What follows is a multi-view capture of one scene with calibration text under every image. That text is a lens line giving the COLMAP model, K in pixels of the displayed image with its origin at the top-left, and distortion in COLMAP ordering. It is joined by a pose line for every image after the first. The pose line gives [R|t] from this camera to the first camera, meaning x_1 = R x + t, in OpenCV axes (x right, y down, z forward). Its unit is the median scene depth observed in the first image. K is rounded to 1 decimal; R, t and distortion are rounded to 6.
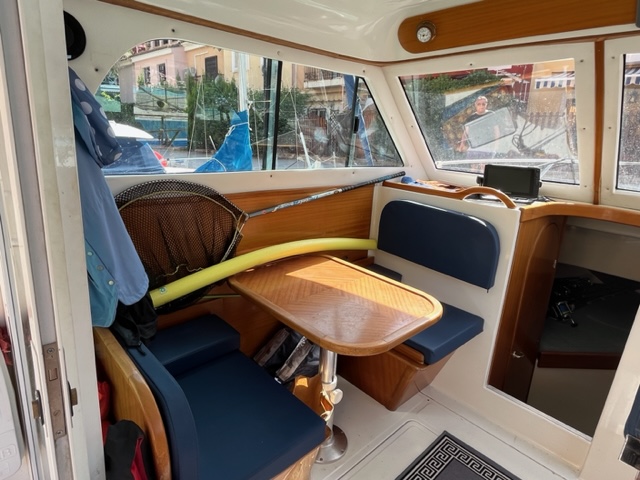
lens RADIAL K [[379.0, 0, 320.9], [0, 379.0, 237.2], [0, 0, 1]] dist [0.004505, -0.005559]
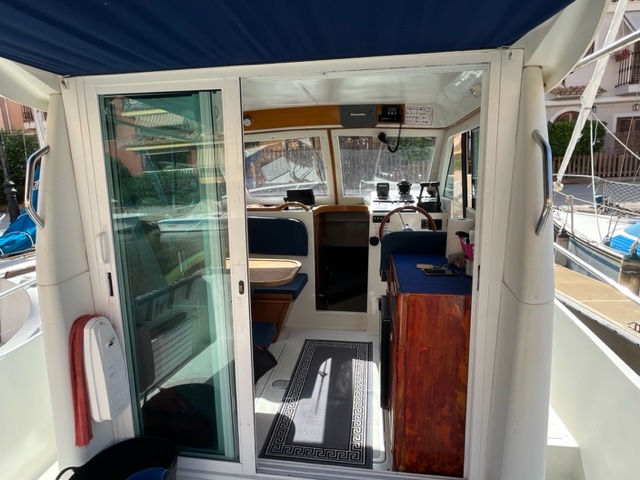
lens RADIAL K [[379.0, 0, 321.6], [0, 379.0, 237.5], [0, 0, 1]] dist [0.004505, -0.005559]
pose [[0.775390, -0.182550, 0.604522, -0.557507], [0.229677, 0.973267, -0.000693, 0.063719], [-0.588234, 0.139382, 0.796589, -0.483223]]
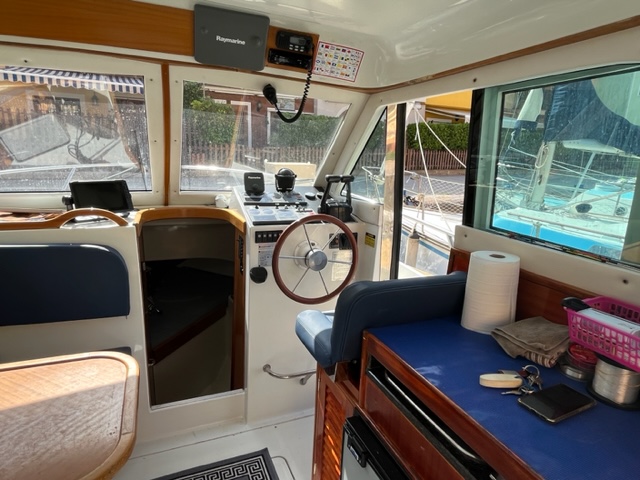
lens RADIAL K [[379.0, 0, 318.2], [0, 379.0, 239.8], [0, 0, 1]] dist [0.004505, -0.005559]
pose [[0.348655, -0.245135, 0.904626, -0.178887], [0.233666, 0.957448, 0.169391, -0.081139], [-0.907656, 0.152322, 0.391099, 0.174431]]
